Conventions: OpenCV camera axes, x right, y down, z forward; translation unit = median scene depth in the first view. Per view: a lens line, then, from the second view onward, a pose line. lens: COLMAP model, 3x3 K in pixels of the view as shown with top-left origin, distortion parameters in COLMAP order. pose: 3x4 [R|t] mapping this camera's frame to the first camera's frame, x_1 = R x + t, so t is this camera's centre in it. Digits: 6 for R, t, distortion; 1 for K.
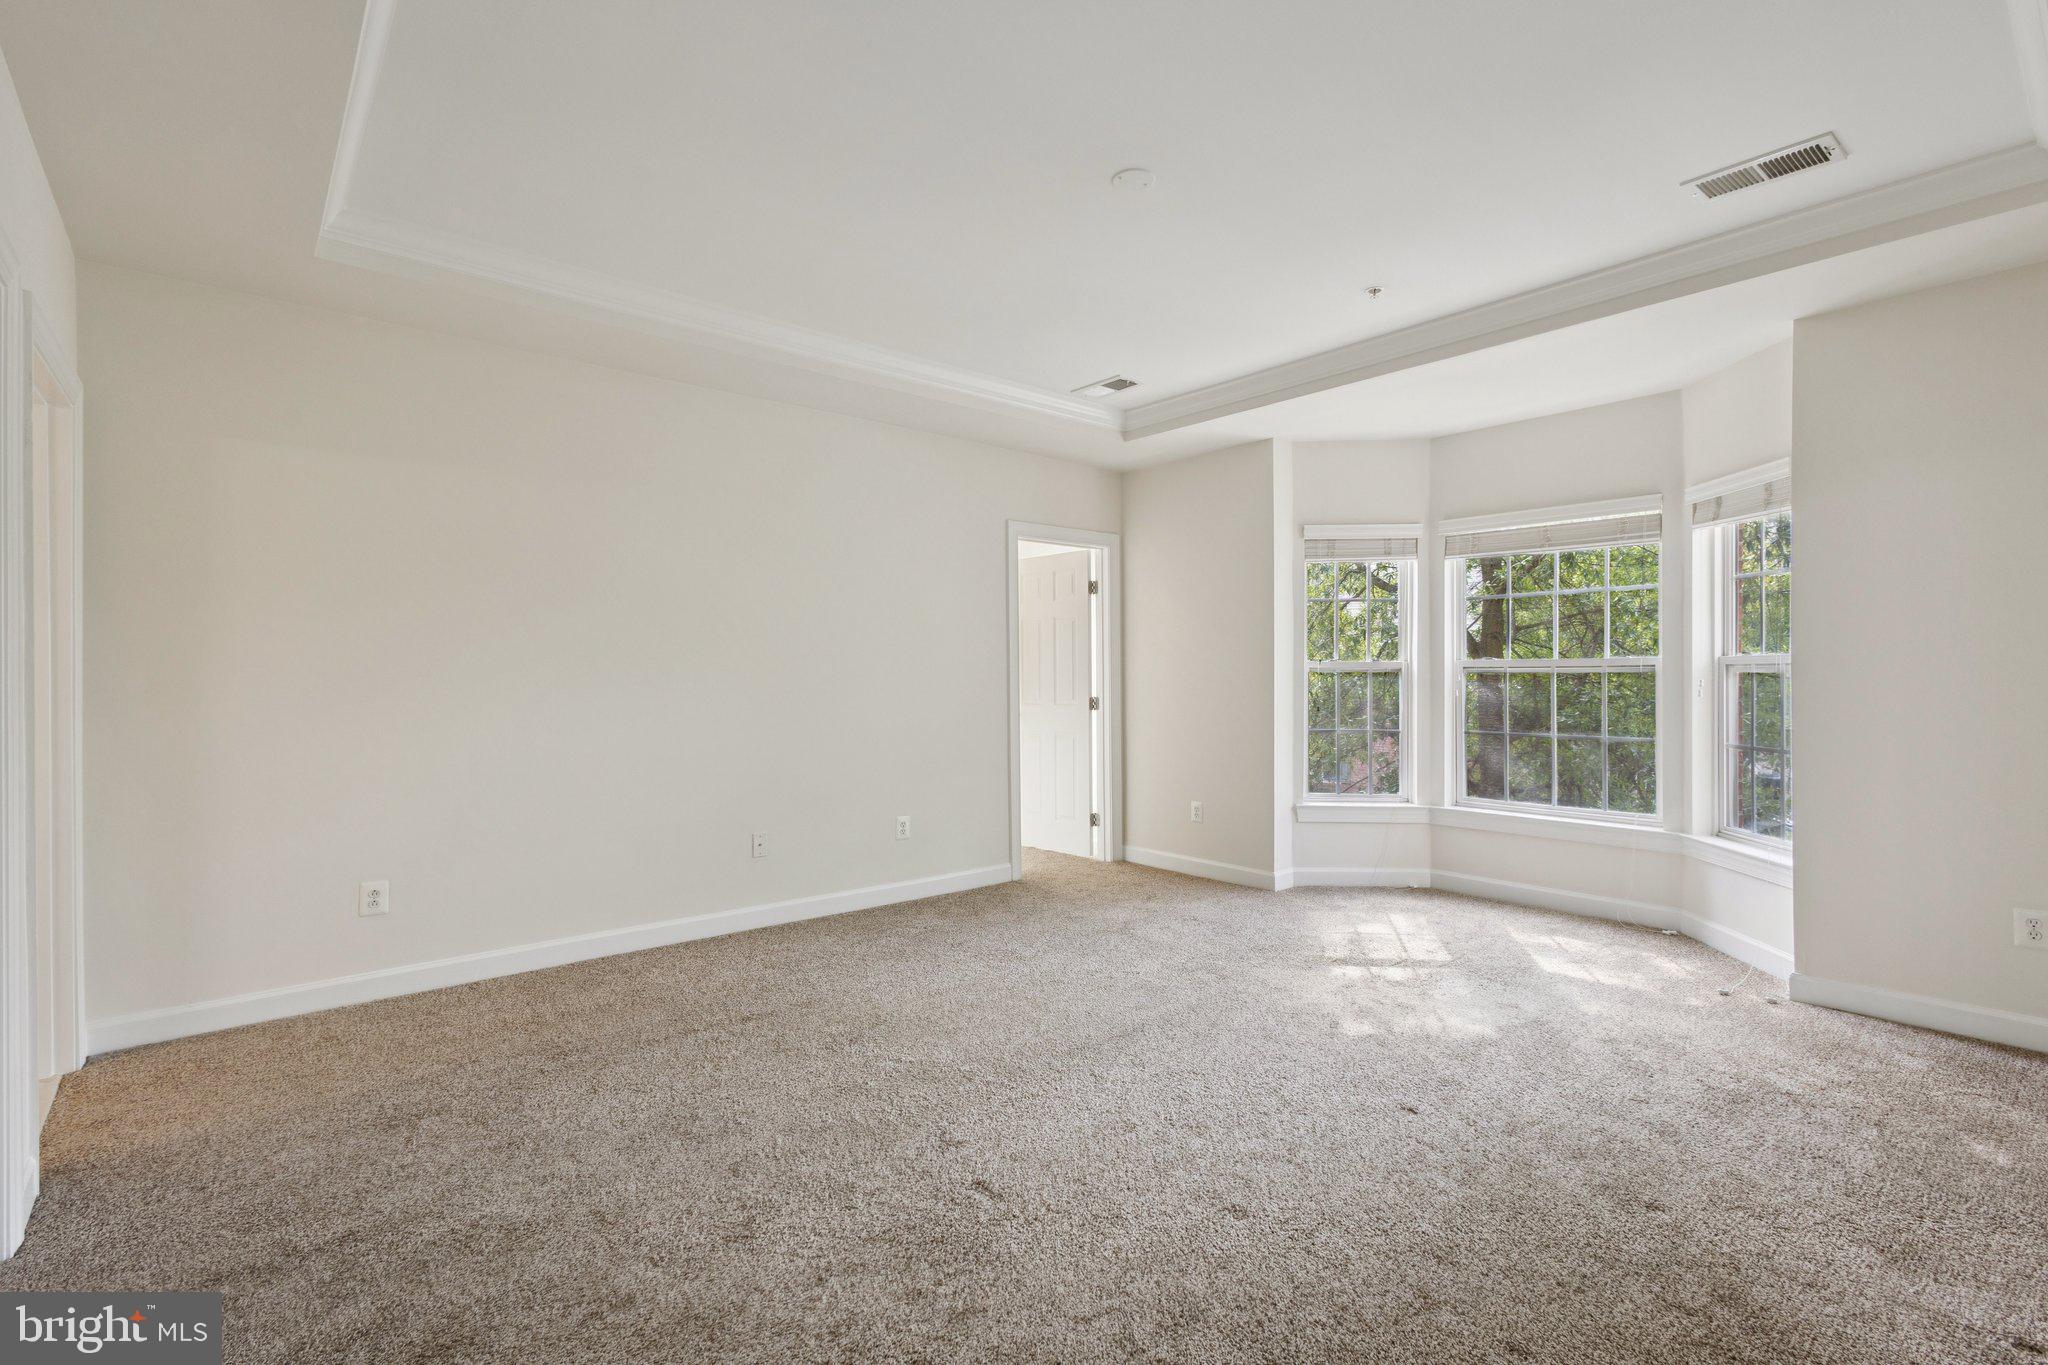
lens RADIAL K [[938.8, 0, 1021.4], [0, 938.8, 681.2], [0, 0, 1]] dist [0.010018, -0.000222]
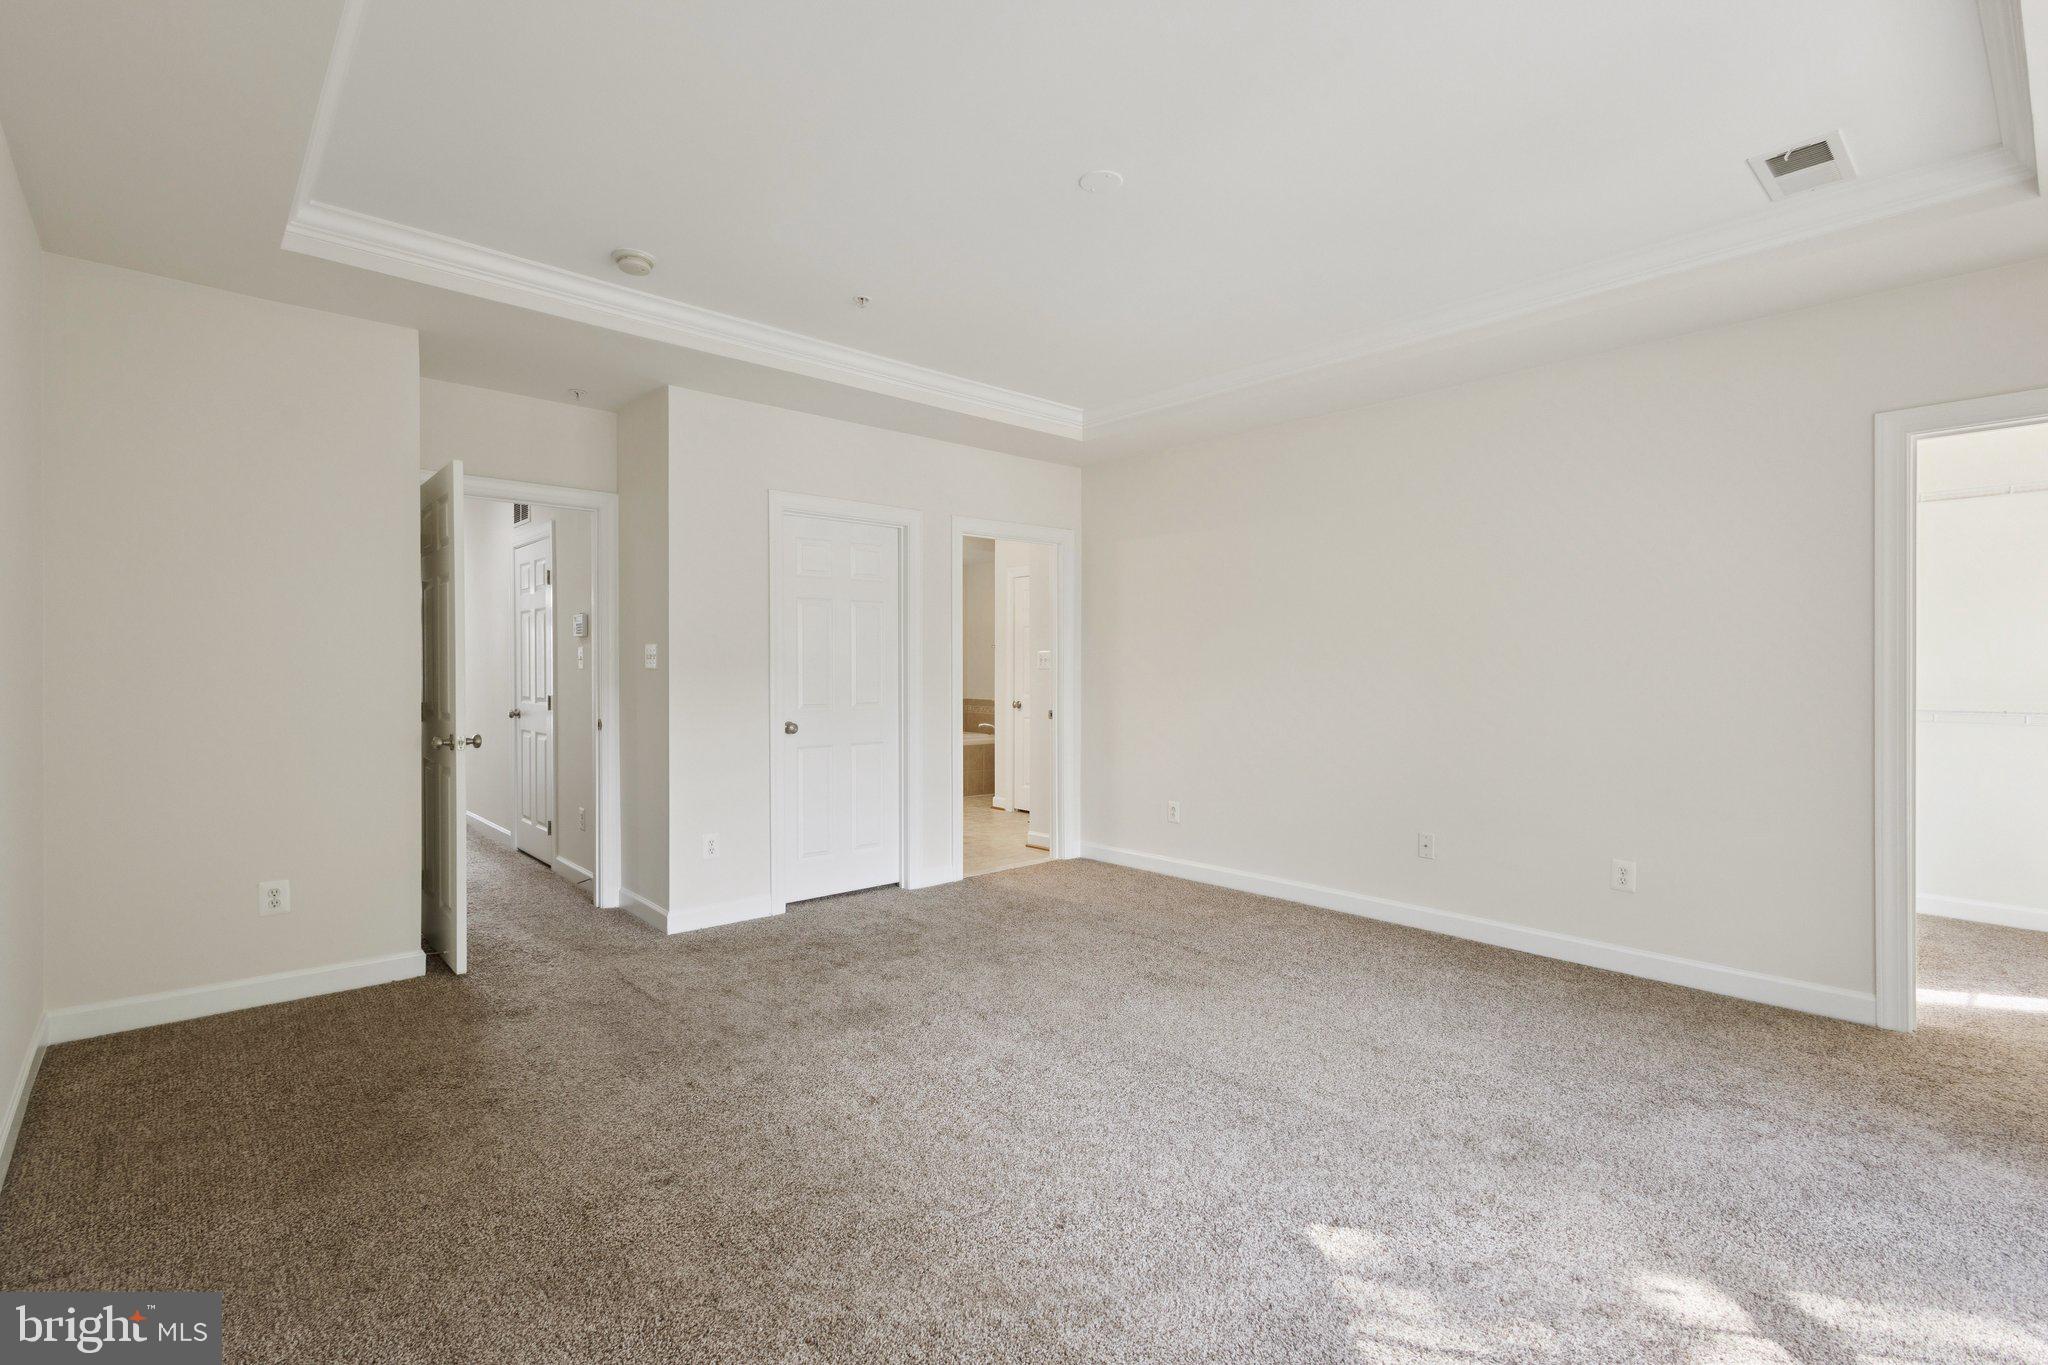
lens RADIAL K [[925.9, 0, 1018.2], [0, 925.9, 678.8], [0, 0, 1]] dist [0.002987, 0.000364]
pose [[0.018434, 0.004686, -0.999819, 0.687749], [-0.010034, 0.999940, 0.004501, -0.003131], [0.999780, 0.009949, 0.018480, 0.550112]]
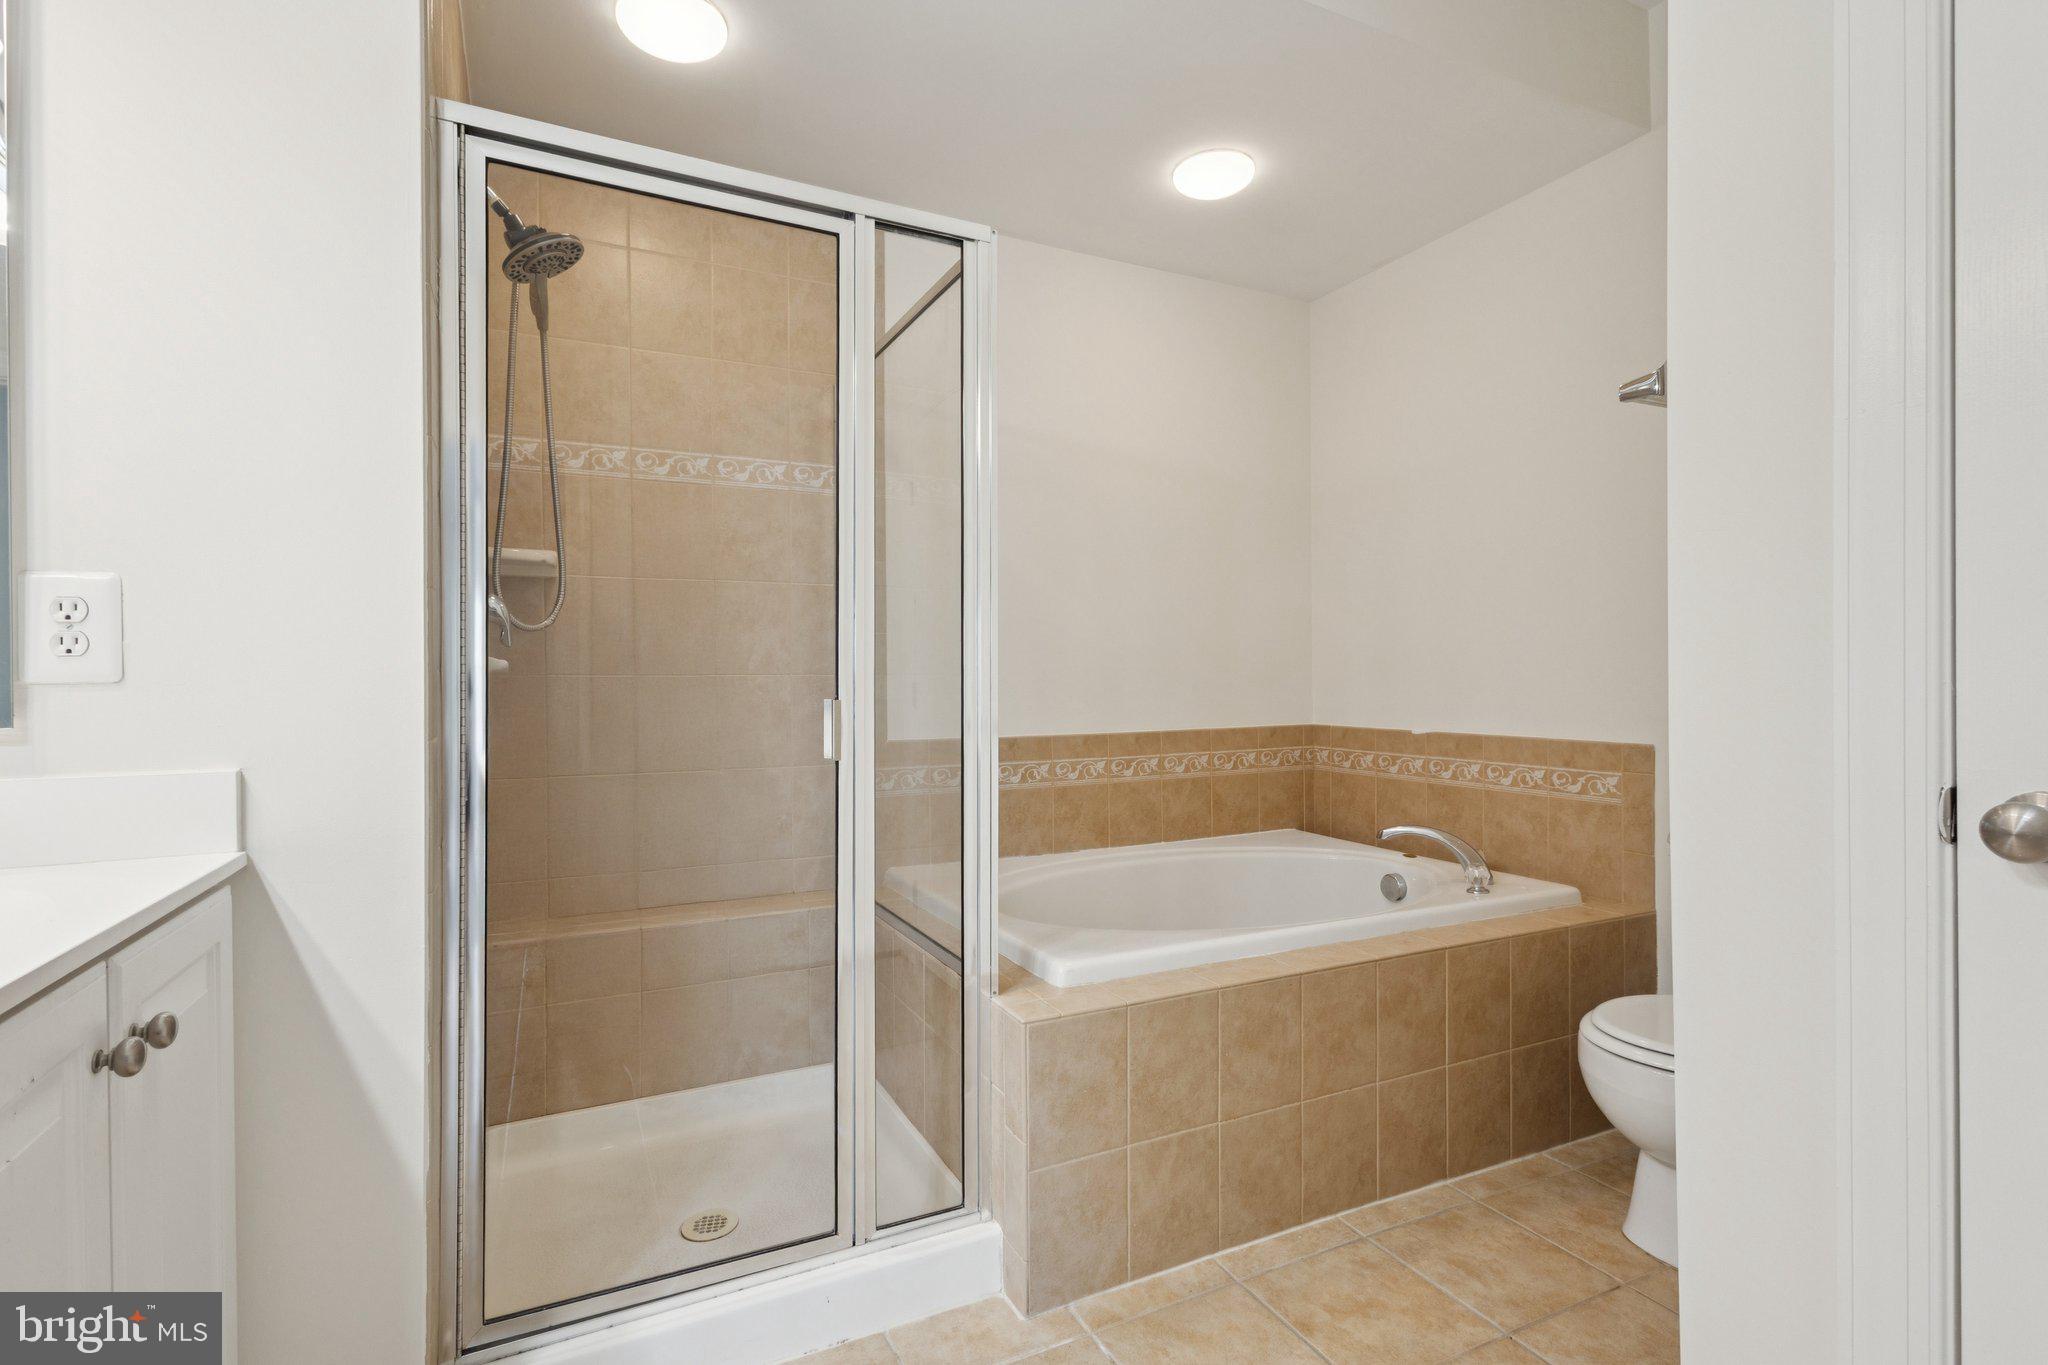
lens RADIAL K [[946.9, 0, 1018.8], [0, 946.9, 688.2], [0, 0, 1]] dist [0.009805, -0.000329]
pose [[-0.250540, 0.016316, -0.967969, -0.884158], [-0.005415, 0.999819, 0.018255, 0.023382], [0.968091, 0.009815, -0.250406, 0.426341]]
